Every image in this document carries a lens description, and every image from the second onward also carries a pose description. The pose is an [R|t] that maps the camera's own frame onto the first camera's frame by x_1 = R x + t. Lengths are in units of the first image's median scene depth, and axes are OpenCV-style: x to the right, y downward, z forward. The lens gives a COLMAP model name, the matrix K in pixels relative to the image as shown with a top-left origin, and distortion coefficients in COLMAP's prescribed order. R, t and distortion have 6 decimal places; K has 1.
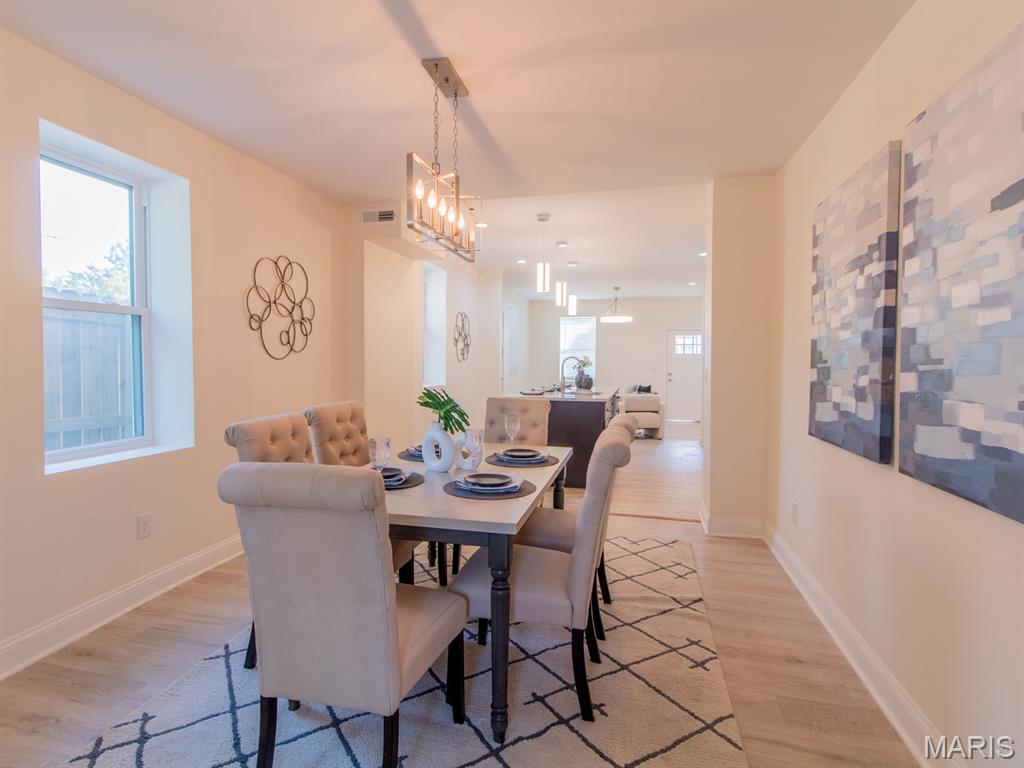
lens RADIAL K [[536.0, 0, 518.1], [0, 536.0, 379.5], [0, 0, 1]] dist [0.012265, -0.000422]
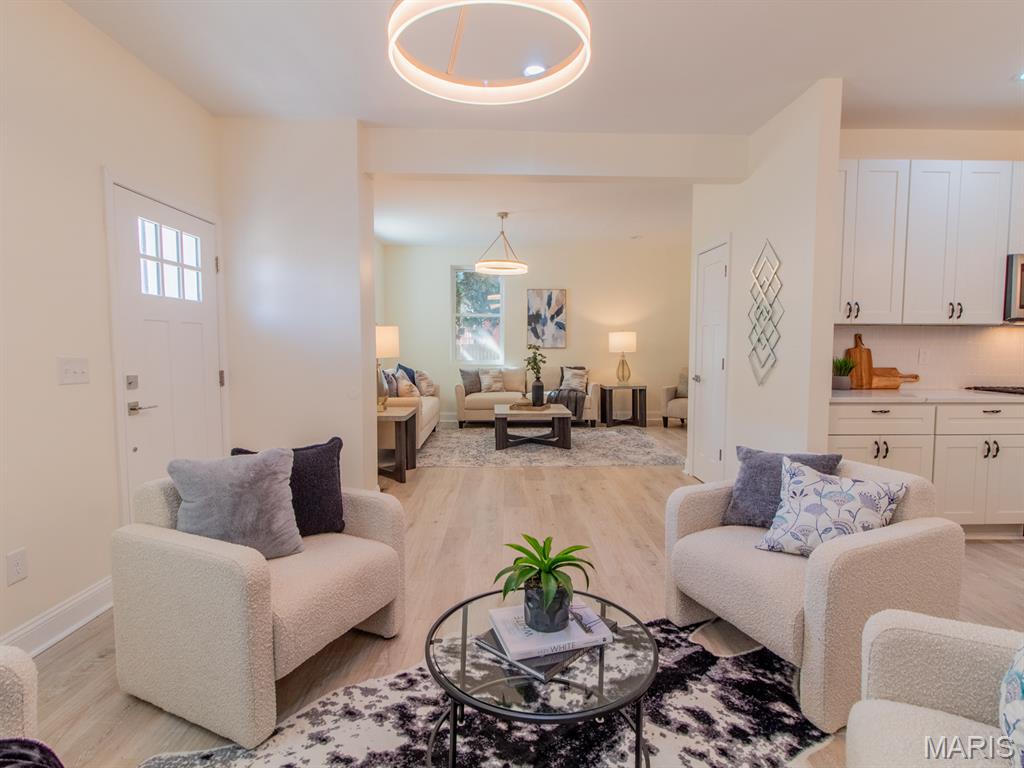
lens RADIAL K [[536.0, 0, 518.5], [0, 536.0, 377.5], [0, 0, 1]] dist [0.012265, -0.000422]
pose [[-0.264722, -0.069072, 0.961848, 0.142491], [0.021885, 0.996744, 0.077601, -0.140109], [-0.964076, 0.041593, -0.262349, 4.794448]]
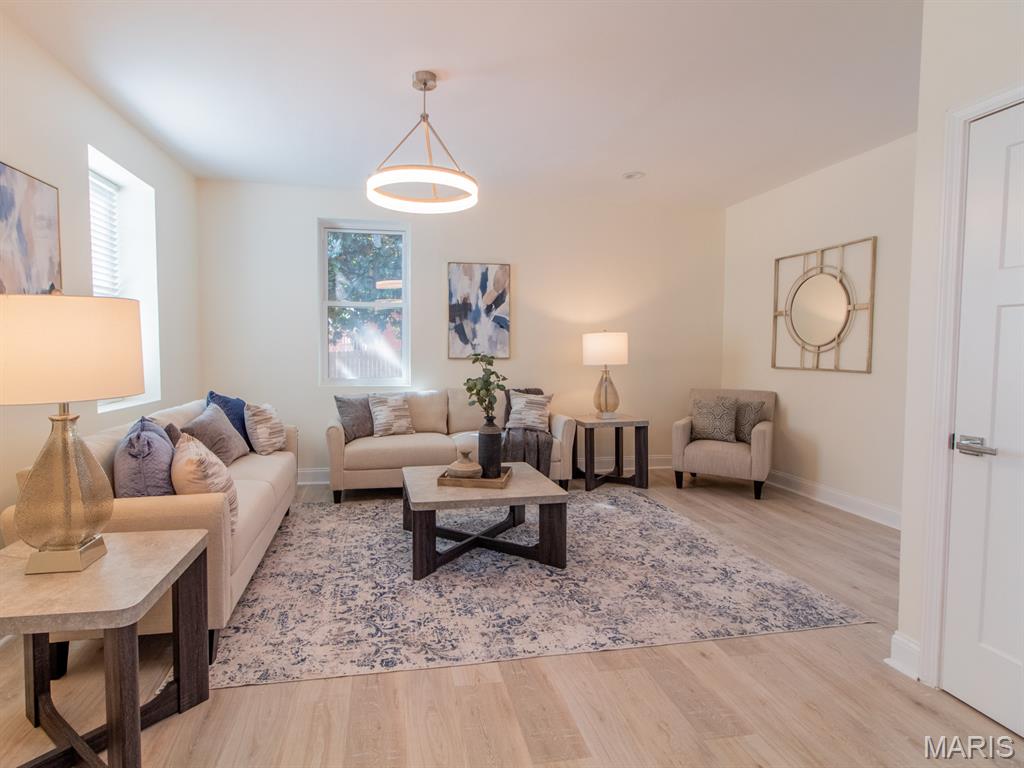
lens RADIAL K [[536.0, 0, 470.9], [0, 536.0, 374.5], [0, 0, 1]] dist [0.012265, -0.000422]
pose [[-0.392763, -0.048573, 0.918356, 1.594103], [0.021187, 0.997861, 0.061839, -0.125995], [-0.919396, 0.043745, -0.390894, 4.553127]]
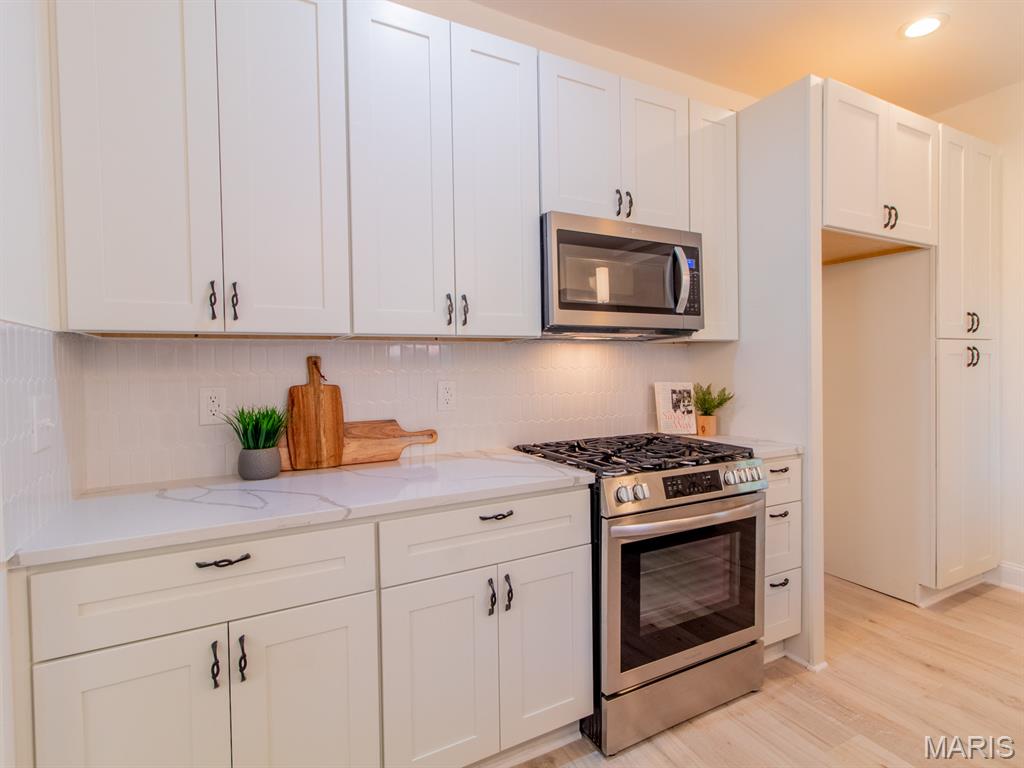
lens RADIAL K [[536.0, 0, 529.8], [0, 536.0, 379.9], [0, 0, 1]] dist [0.012265, -0.000422]
pose [[-0.663447, -0.017287, 0.748023, 0.657343], [0.032121, 0.998153, 0.051557, -0.117202], [-0.747533, 0.058233, -0.661667, 3.598629]]
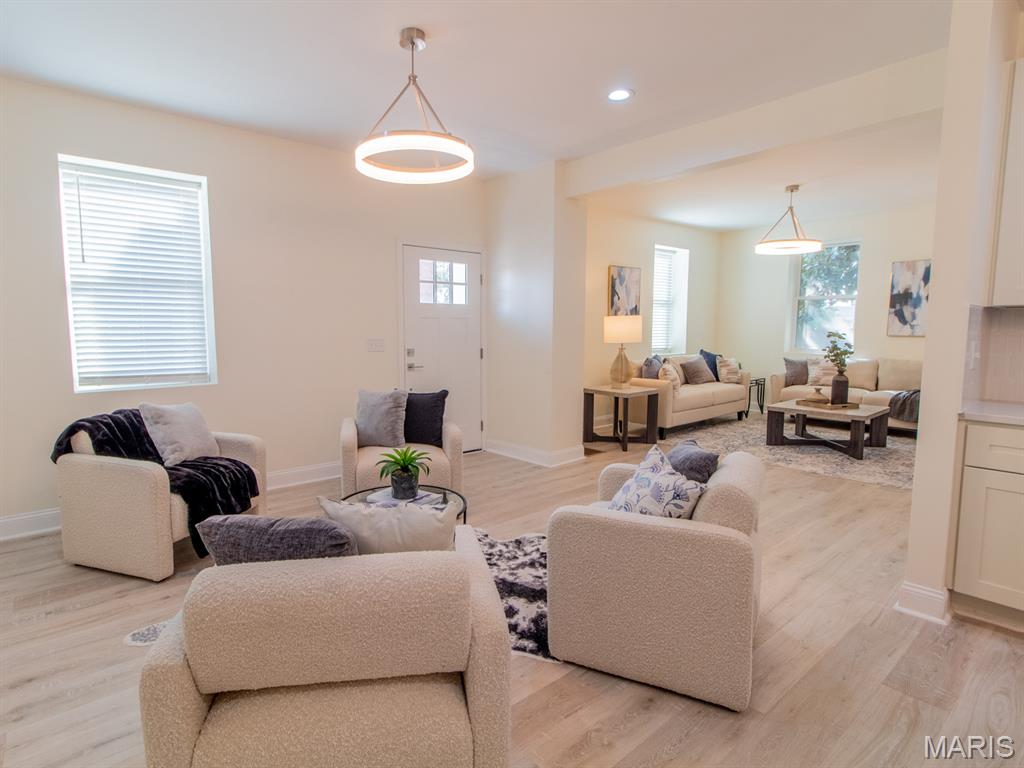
lens RADIAL K [[536.0, 0, 486.4], [0, 536.0, 380.3], [0, 0, 1]] dist [0.012265, -0.000422]
pose [[0.595353, -0.085824, 0.798867, -0.042693], [0.023422, 0.995710, 0.089516, -0.129479], [-0.803123, -0.034583, 0.594809, 3.747099]]
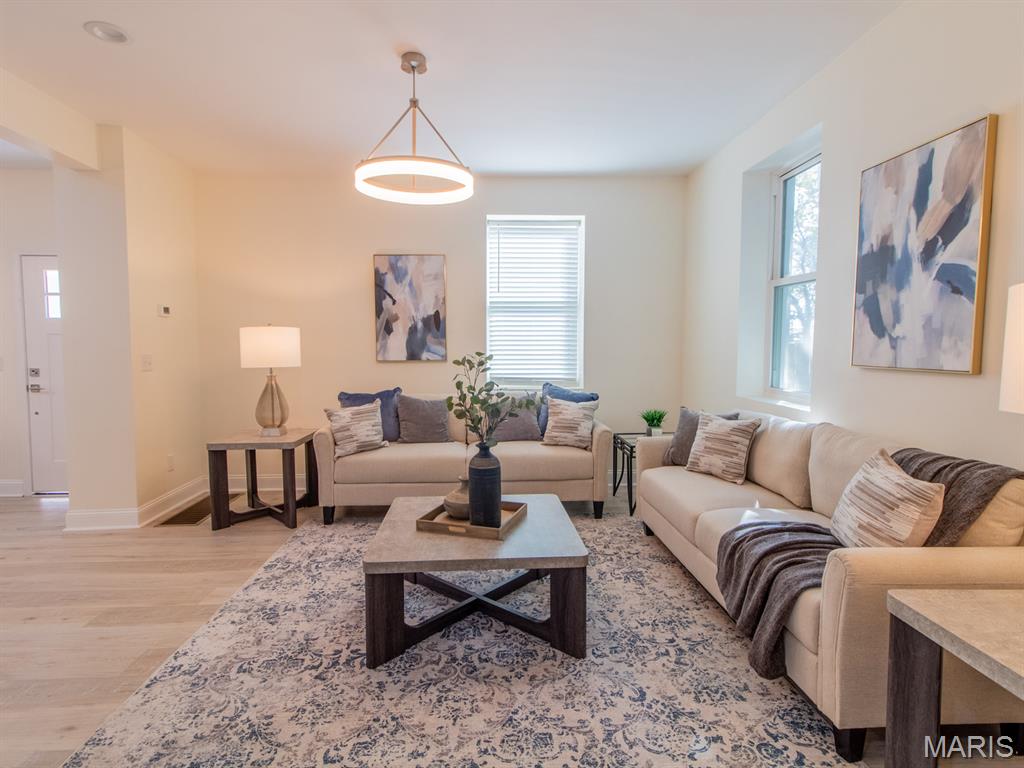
lens RADIAL K [[536.0, 0, 514.7], [0, 536.0, 375.3], [0, 0, 1]] dist [0.012265, -0.000422]
pose [[0.958138, -0.022022, 0.285459, 2.709603], [0.013184, 0.999373, 0.032848, -0.084370], [-0.286003, -0.027709, 0.957828, 2.872174]]
